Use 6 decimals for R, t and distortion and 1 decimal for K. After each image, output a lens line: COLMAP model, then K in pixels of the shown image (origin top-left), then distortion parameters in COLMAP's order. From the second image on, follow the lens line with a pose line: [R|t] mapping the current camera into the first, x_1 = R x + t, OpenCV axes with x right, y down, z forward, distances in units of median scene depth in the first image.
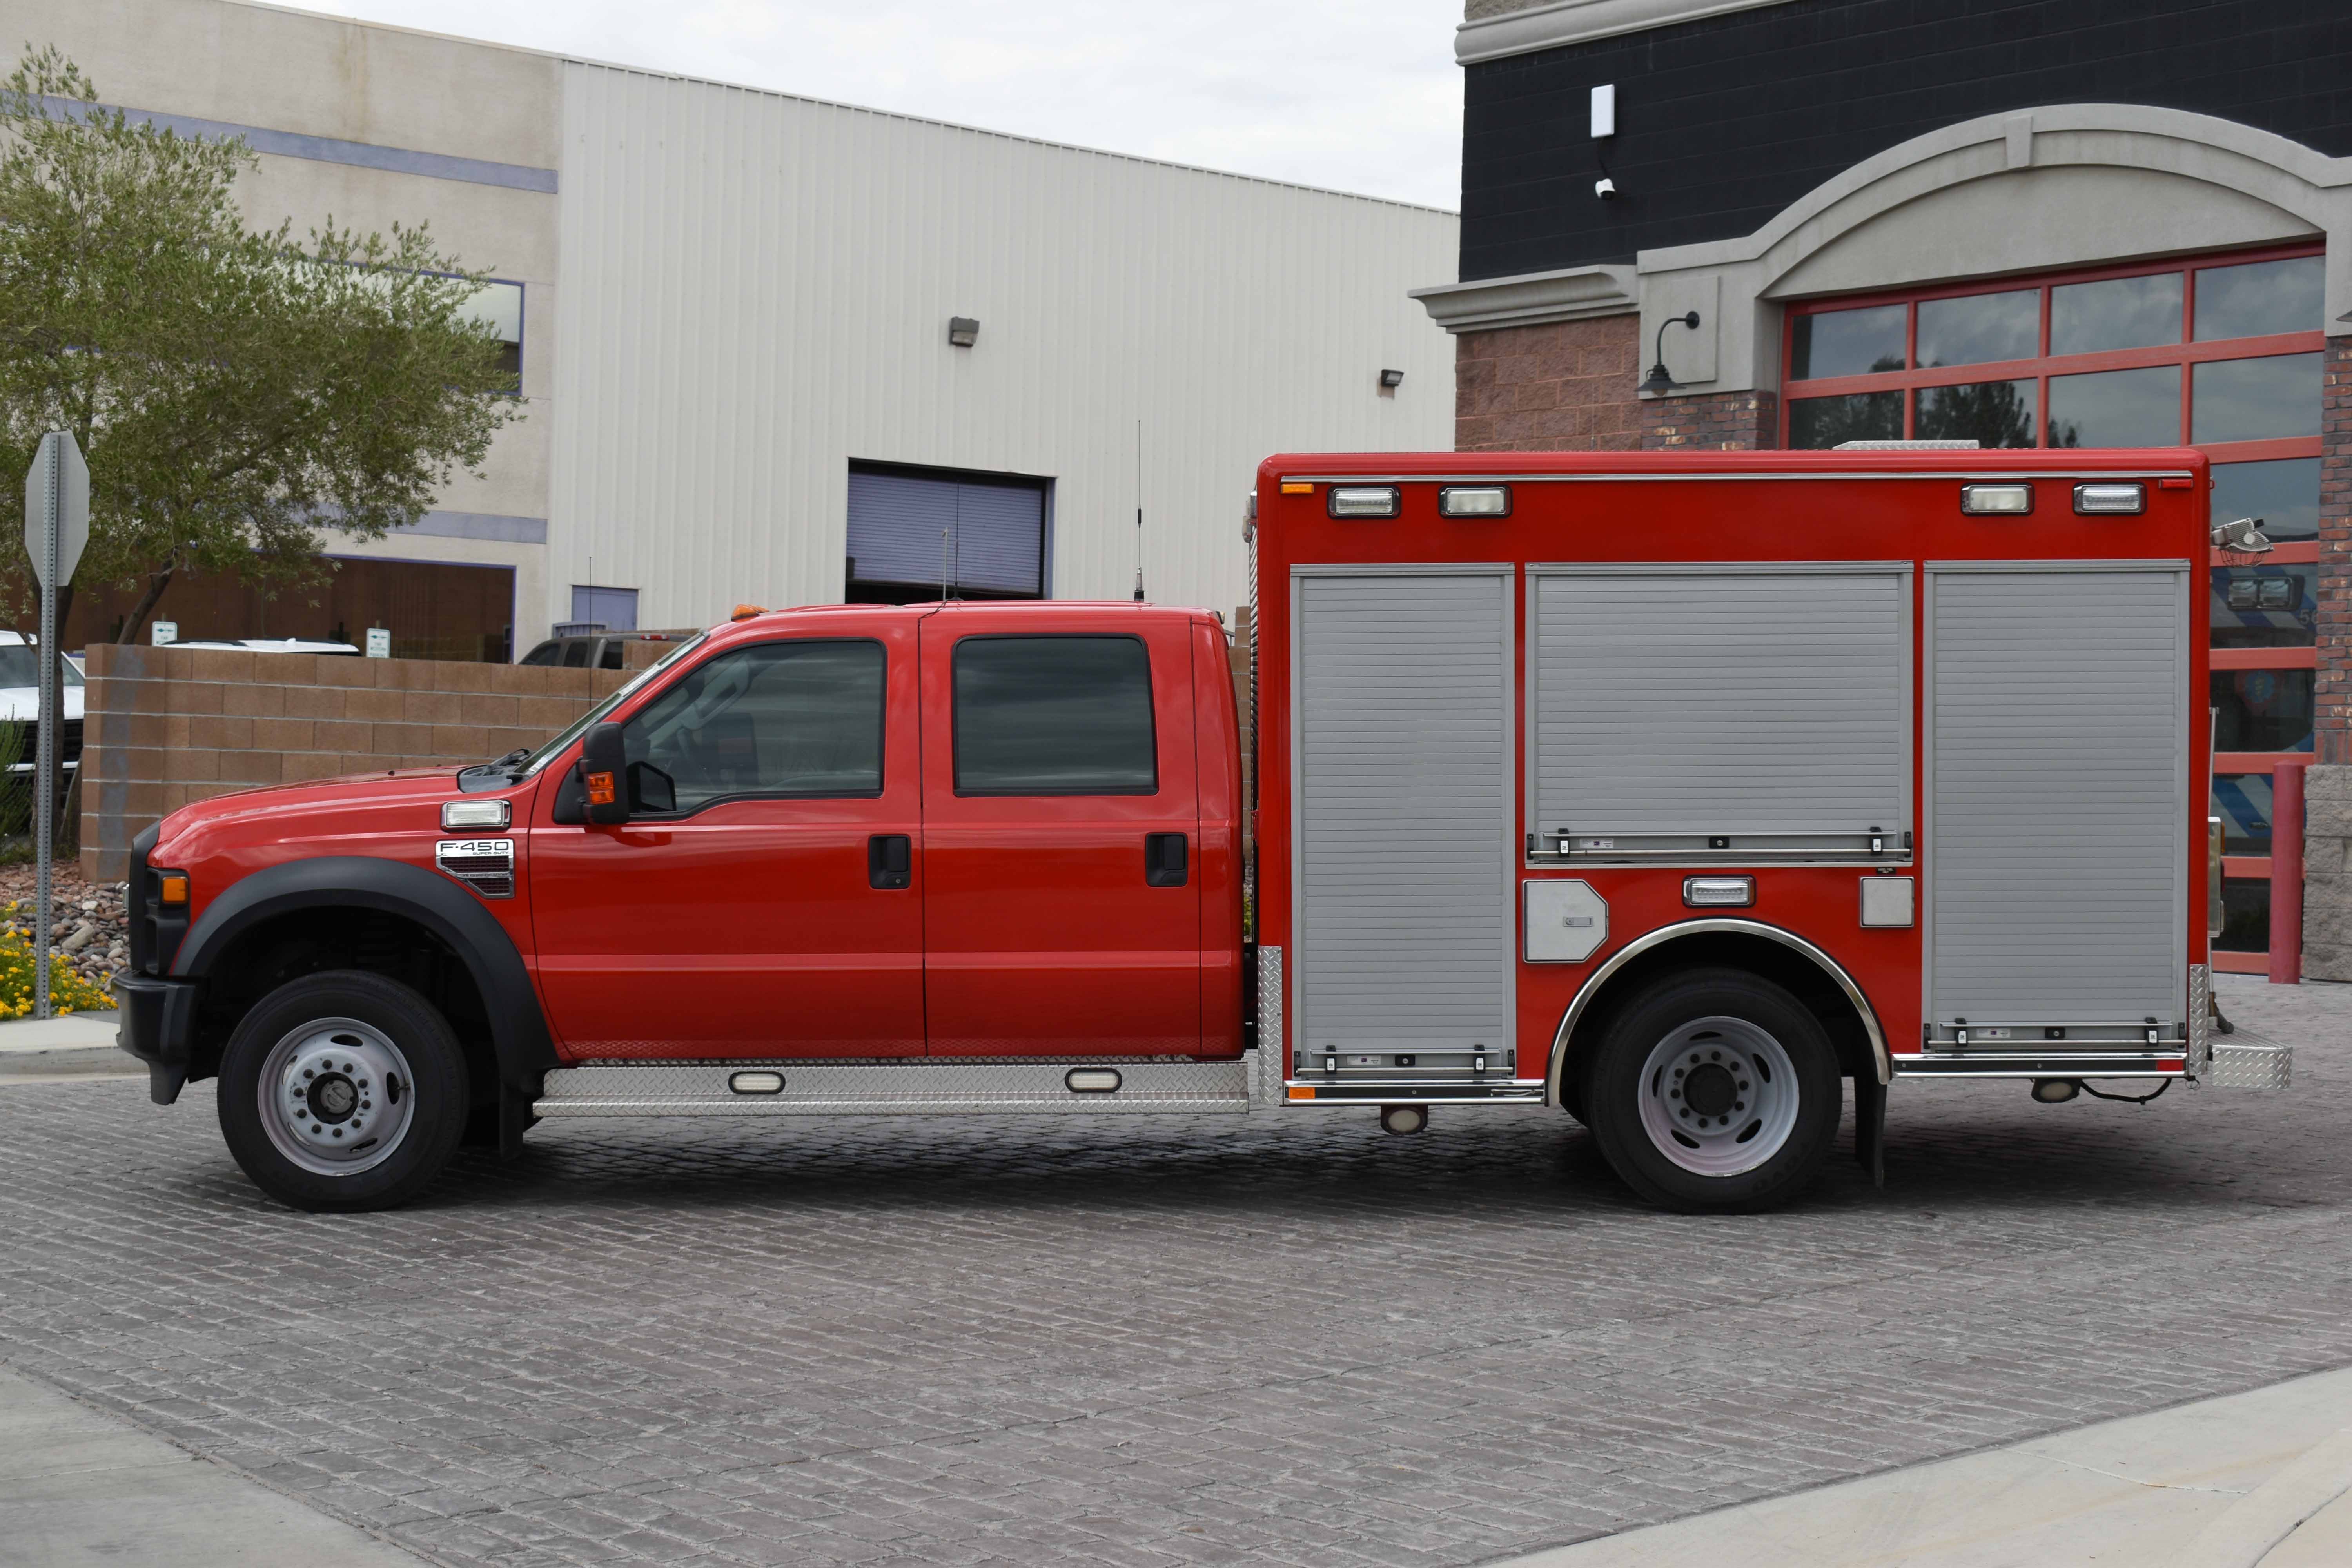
lens RADIAL K [[3639.0, 0, 1176.0], [0, 3639.0, 784.0], [0, 0, 1]] dist [-0.015723, 0.002461]
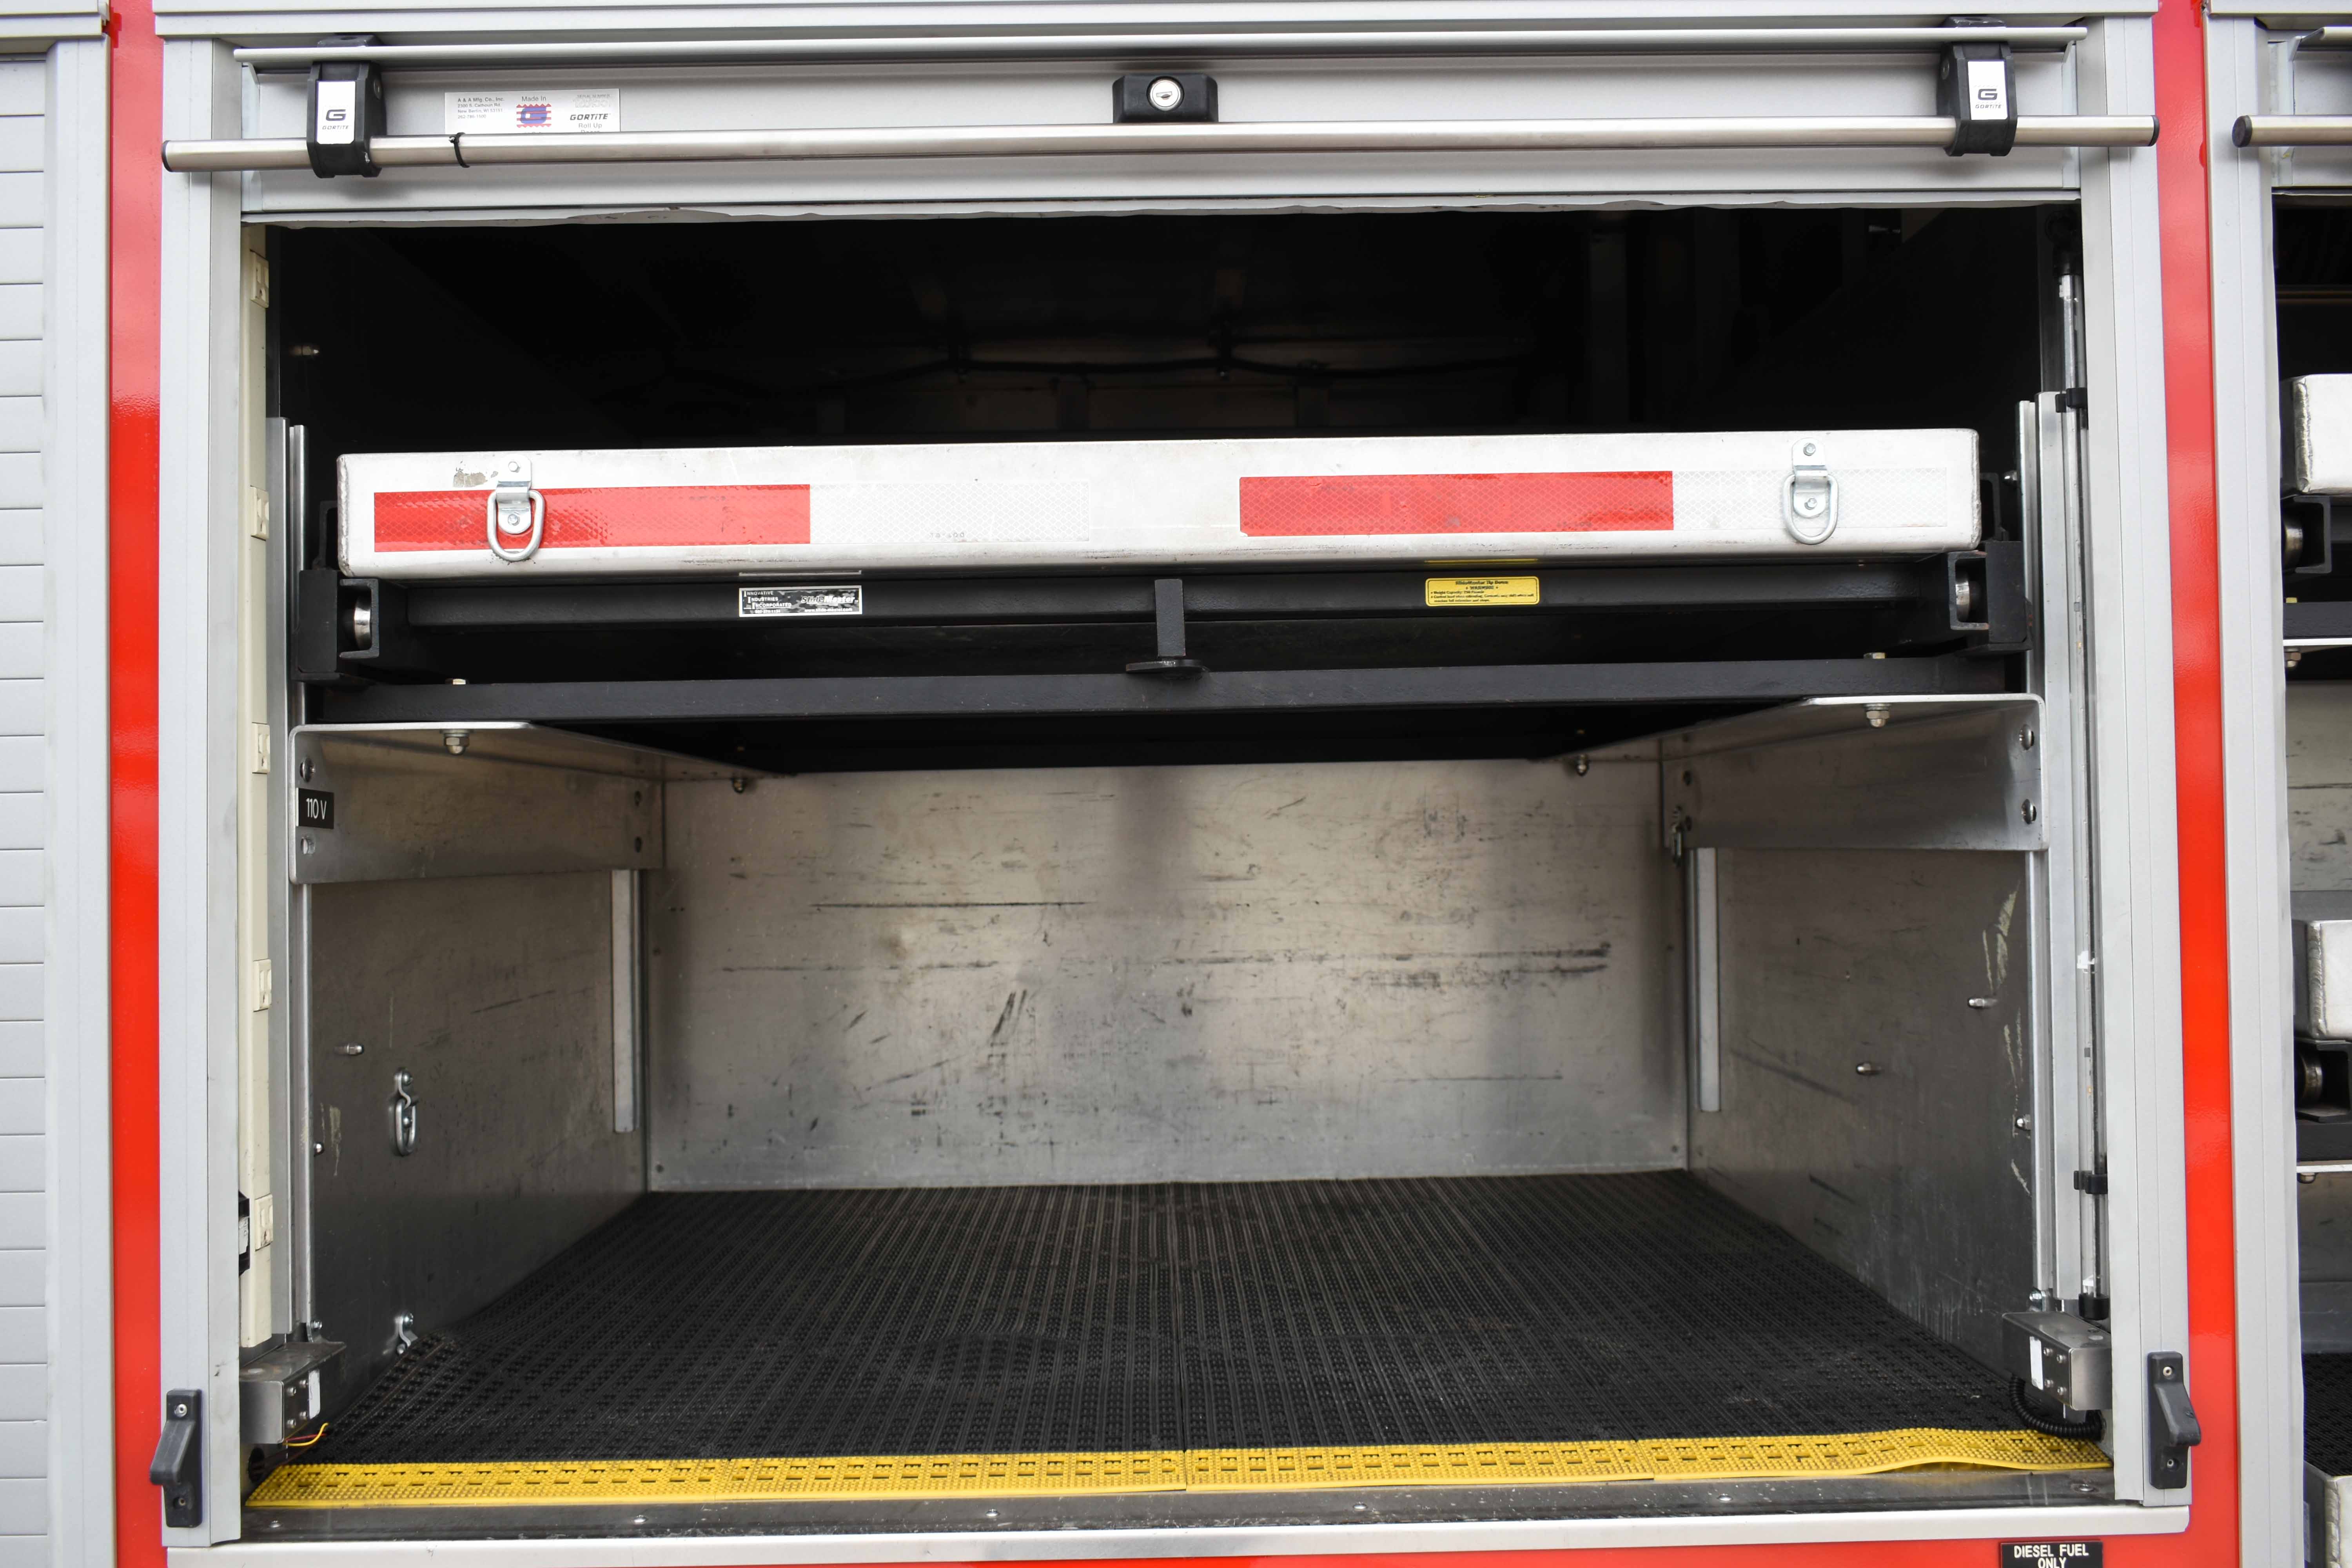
lens RADIAL K [[2170.3, 0, 1176.0], [0, 2170.3, 784.0], [0, 0, 1]] dist [-0.024873, -0.003390]
pose [[0.999737, -0.008882, 0.021163, 0.145508], [0.010036, 0.998432, -0.055066, -0.011018], [-0.020641, 0.055264, 0.998258, 0.877042]]
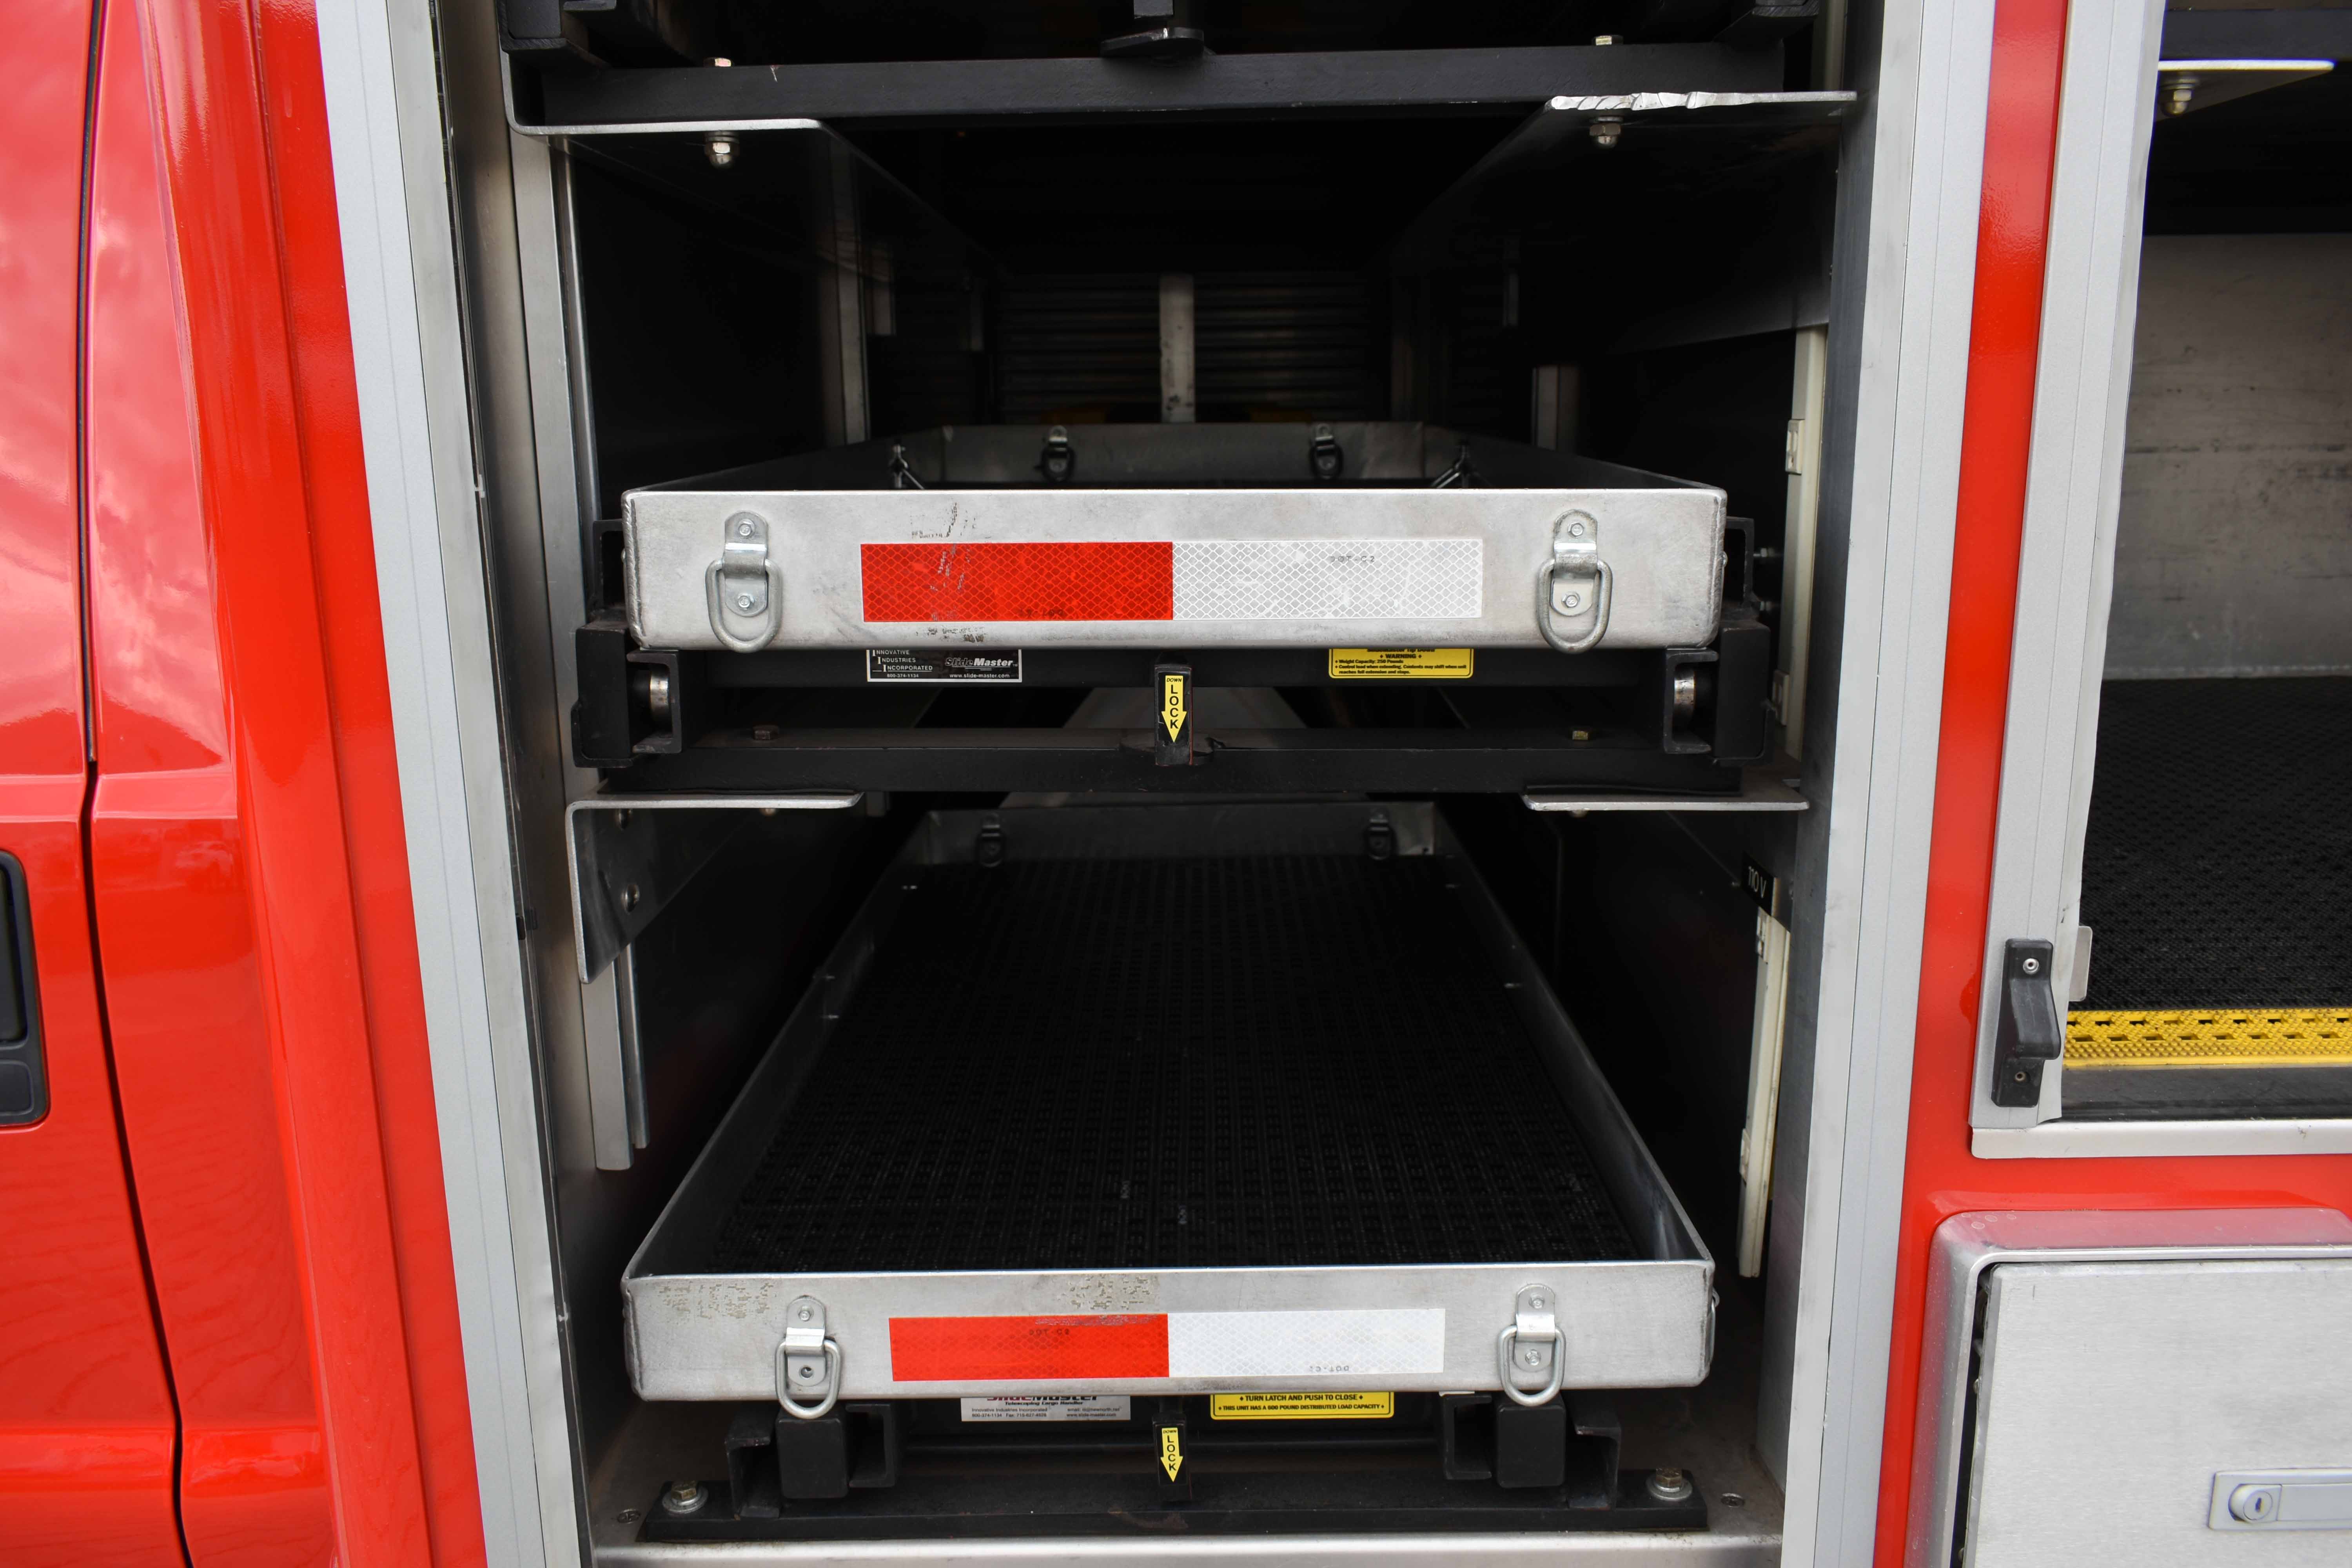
lens RADIAL K [[1799.4, 0, 1179.1], [0, 1799.4, 785.9], [0, 0, 1]] dist [-0.025495, 0.015816]
pose [[0.999965, -0.008068, 0.002403, 0.062238], [0.007485, 0.982760, 0.184735, -0.006015], [-0.003852, -0.184711, 0.982785, 0.921664]]
